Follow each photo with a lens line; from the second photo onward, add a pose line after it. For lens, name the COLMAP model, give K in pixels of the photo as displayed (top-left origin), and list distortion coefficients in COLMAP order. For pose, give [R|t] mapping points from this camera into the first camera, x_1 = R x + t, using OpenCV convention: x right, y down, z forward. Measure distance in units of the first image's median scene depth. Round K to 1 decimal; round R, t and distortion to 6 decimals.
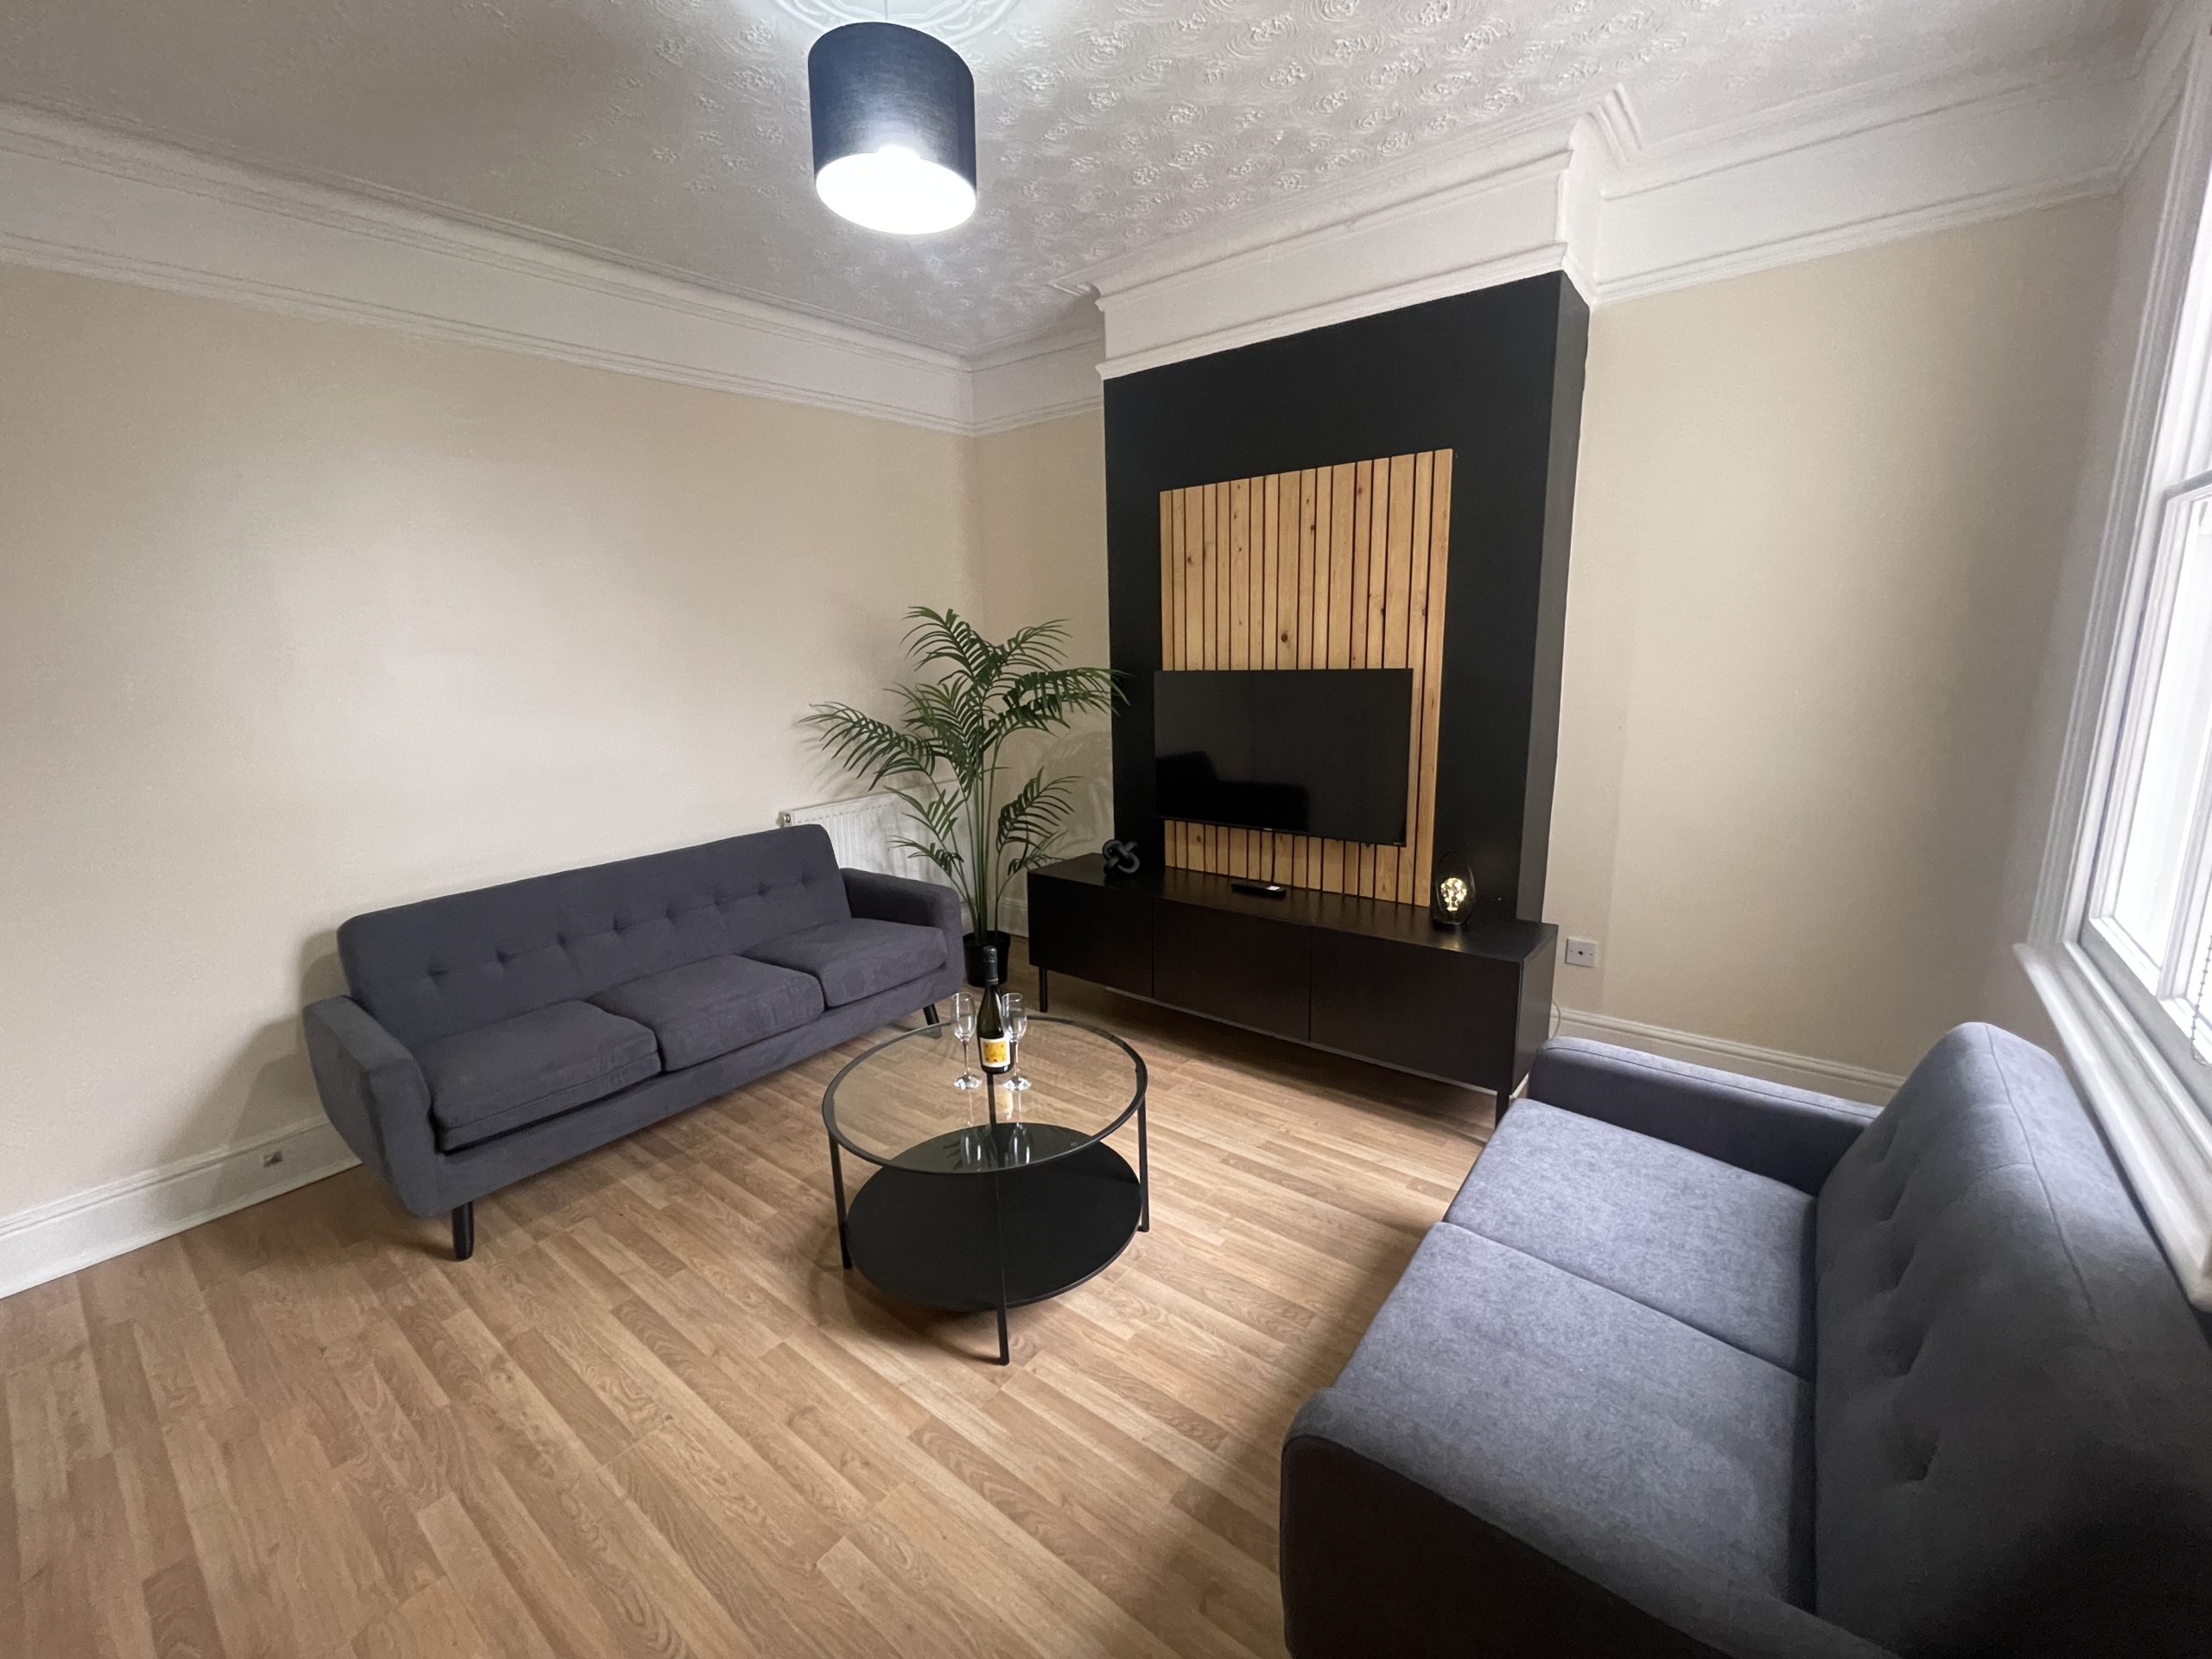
lens RADIAL K [[902.0, 0, 1106.0], [0, 902.0, 829.5], [0, 0, 1]] dist [0.000059, 0.000003]
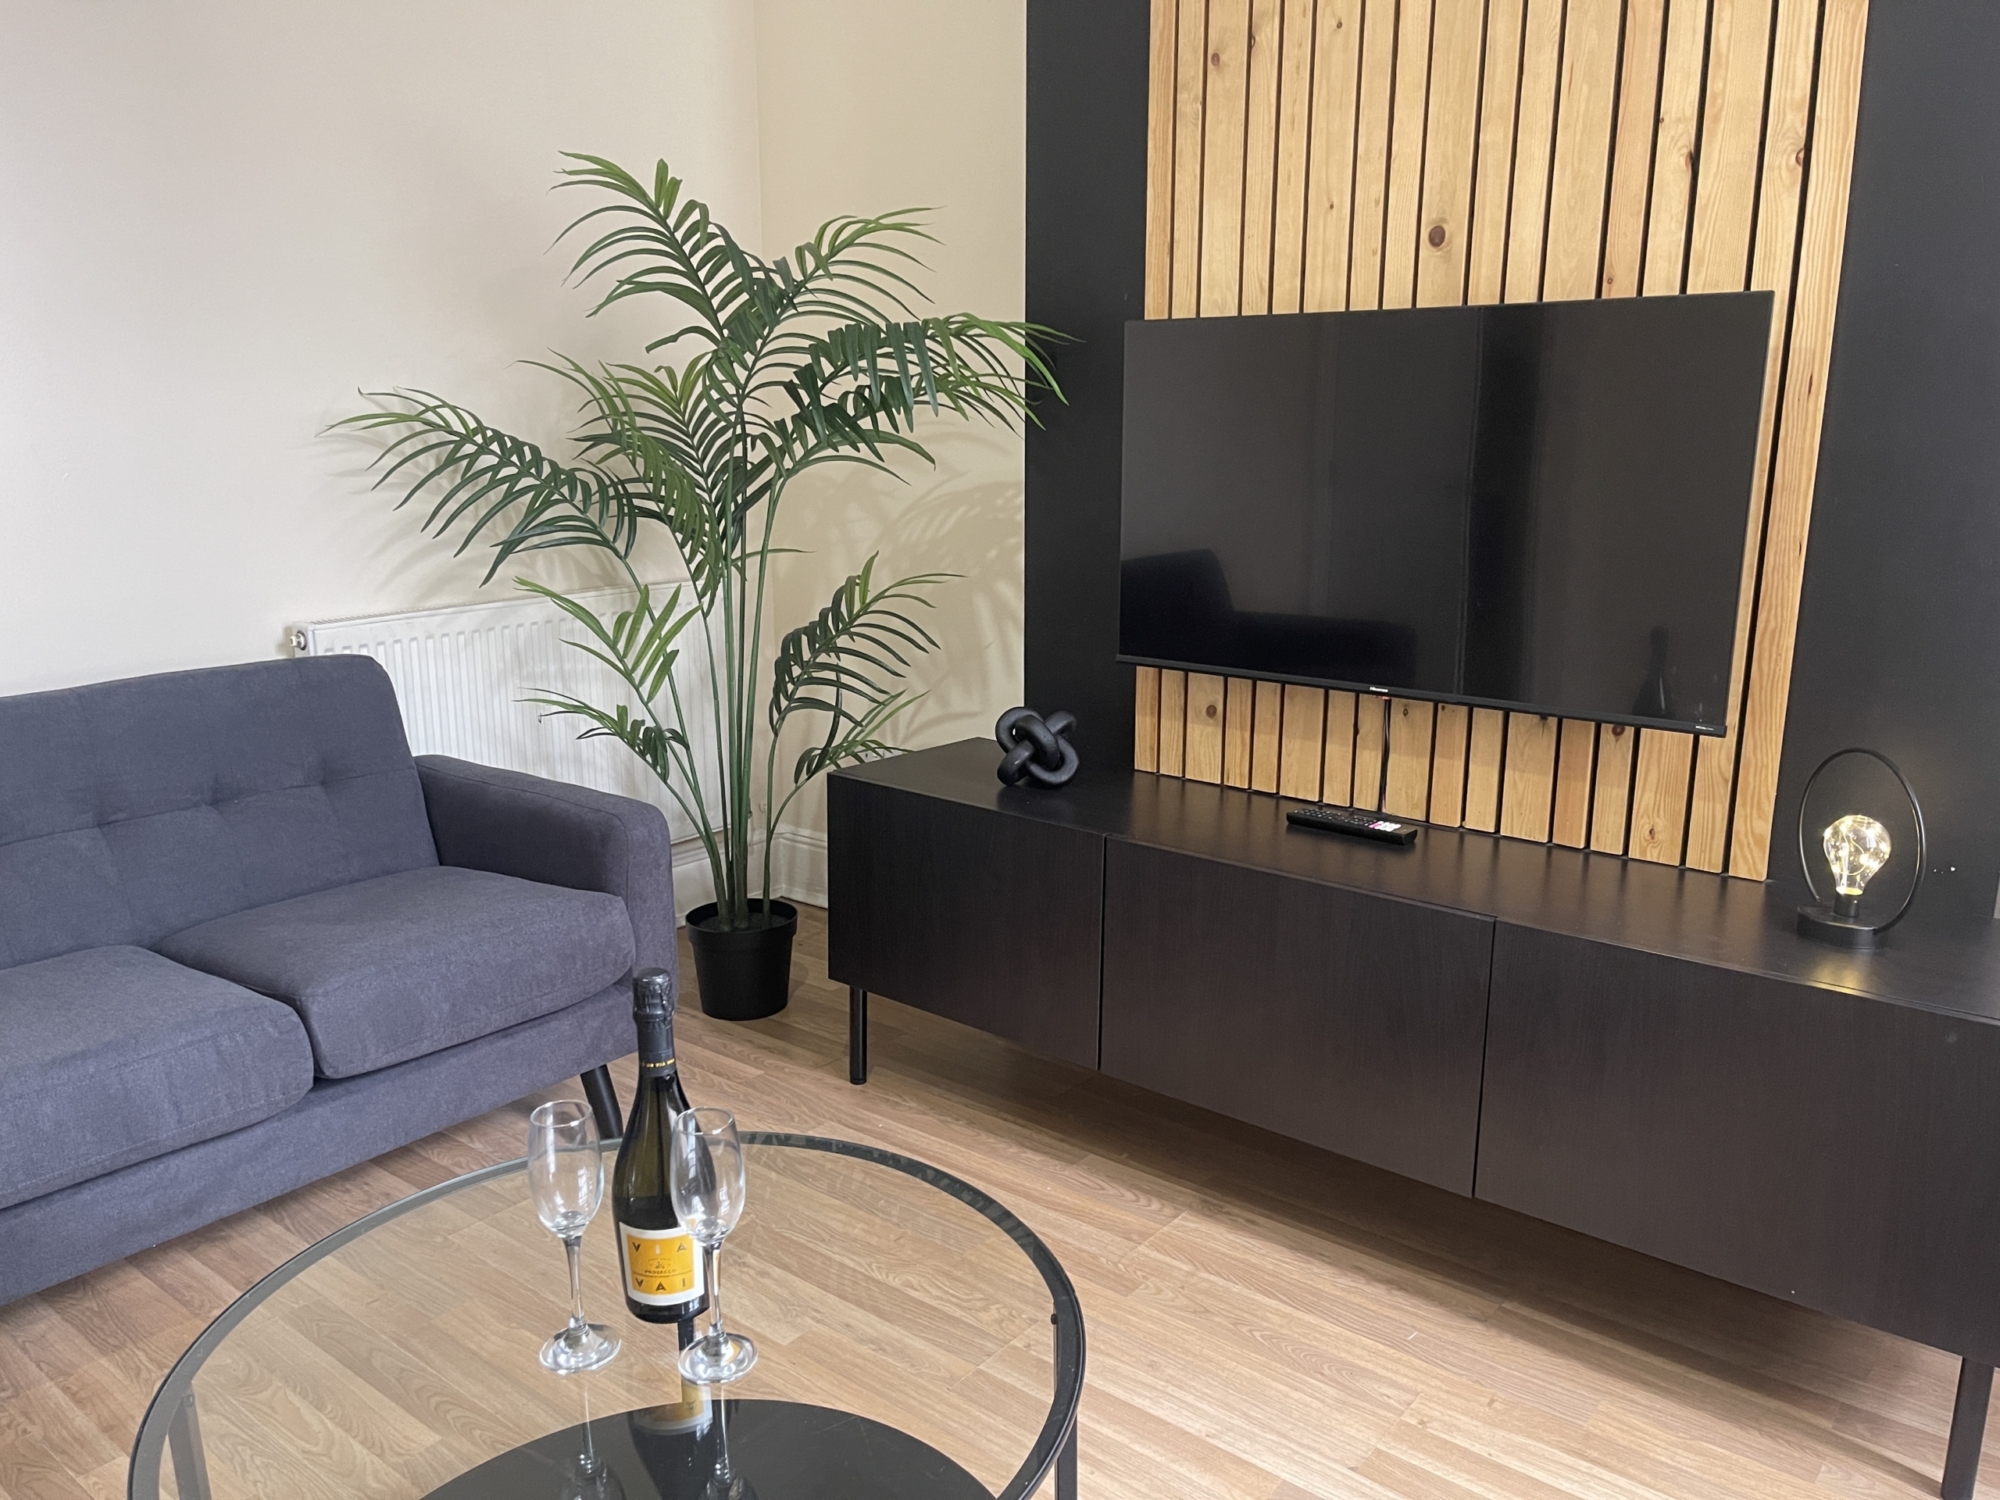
lens RADIAL K [[1494.5, 0, 1000.0], [0, 1494.5, 750.0], [0, 0, 1]] dist [0.000653, -0.000410]
pose [[0.999511, 0.028041, -0.013805, 0.008731], [-0.027753, 0.999402, 0.020637, 0.017579], [0.014376, -0.020244, 0.999692, 0.262803]]
